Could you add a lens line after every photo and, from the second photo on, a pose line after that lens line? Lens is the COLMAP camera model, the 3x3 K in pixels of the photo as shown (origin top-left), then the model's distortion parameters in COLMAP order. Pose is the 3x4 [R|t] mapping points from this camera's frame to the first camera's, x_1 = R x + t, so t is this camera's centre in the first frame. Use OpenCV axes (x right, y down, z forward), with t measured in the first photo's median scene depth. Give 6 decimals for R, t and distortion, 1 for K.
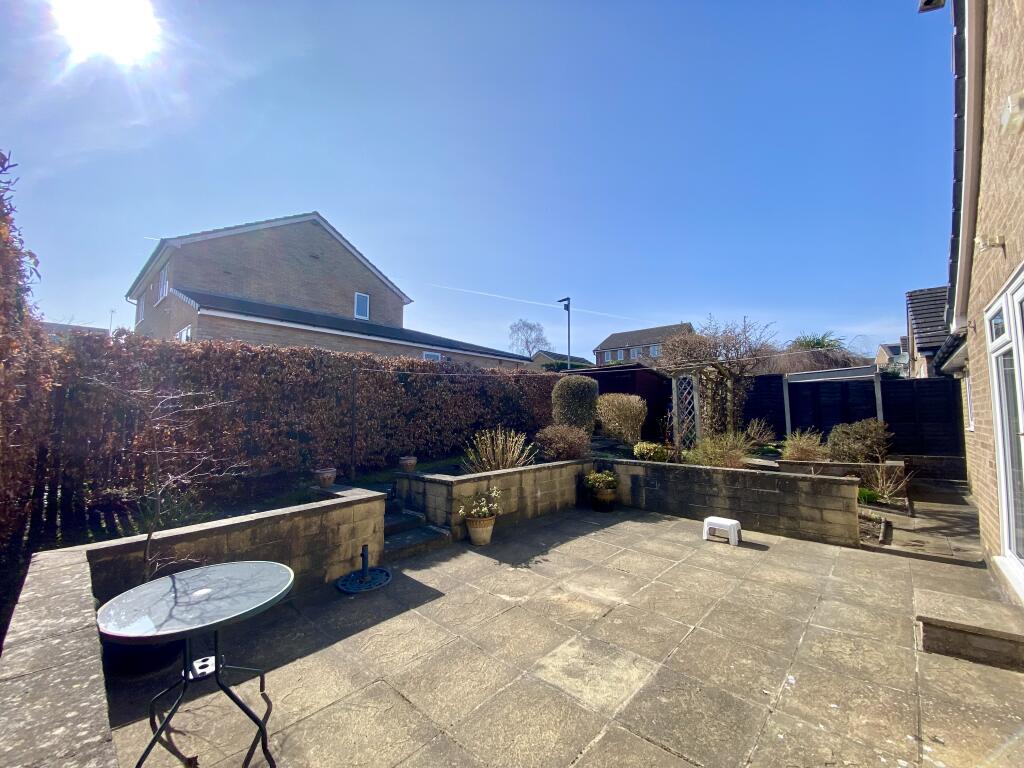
lens RADIAL K [[411.4, 0, 512.0], [0, 411.4, 384.0], [0, 0, 1]] dist [-0.001287, -0.000194]
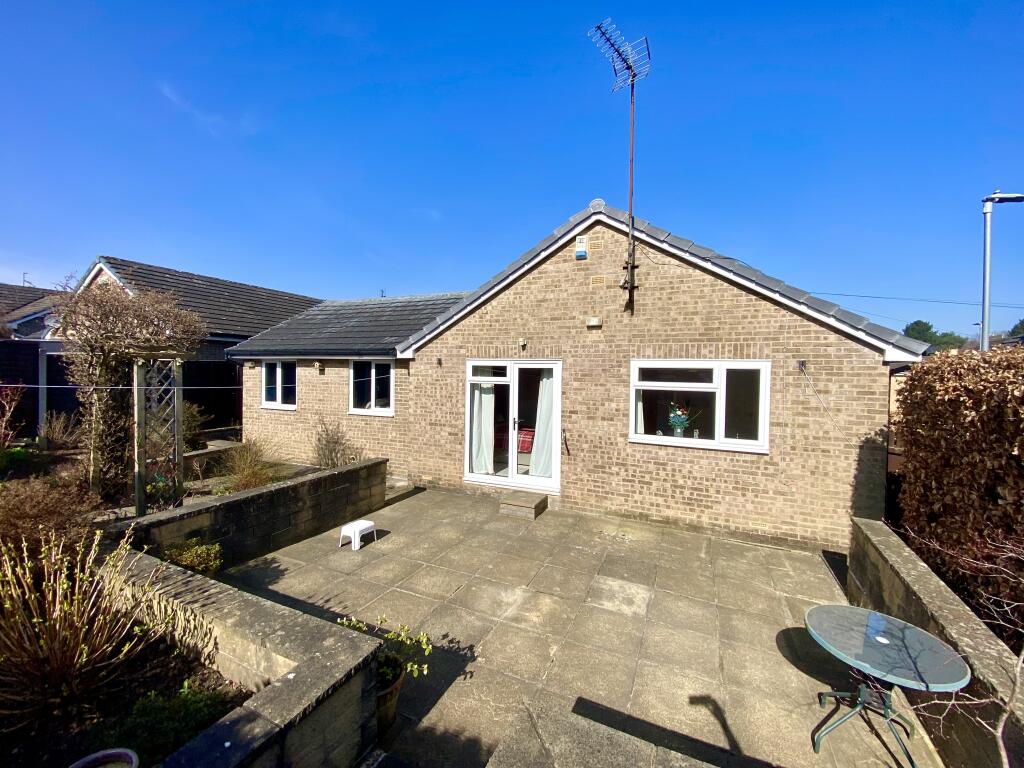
lens RADIAL K [[415.5, 0, 516.0], [0, 415.5, 372.3], [0, 0, 1]] dist [-0.001141, -0.000067]
pose [[-0.323850, -0.017033, 0.945955, -0.782636], [-0.086016, 0.996227, -0.011510, -0.101503], [-0.942190, -0.085095, -0.324093, 1.258745]]
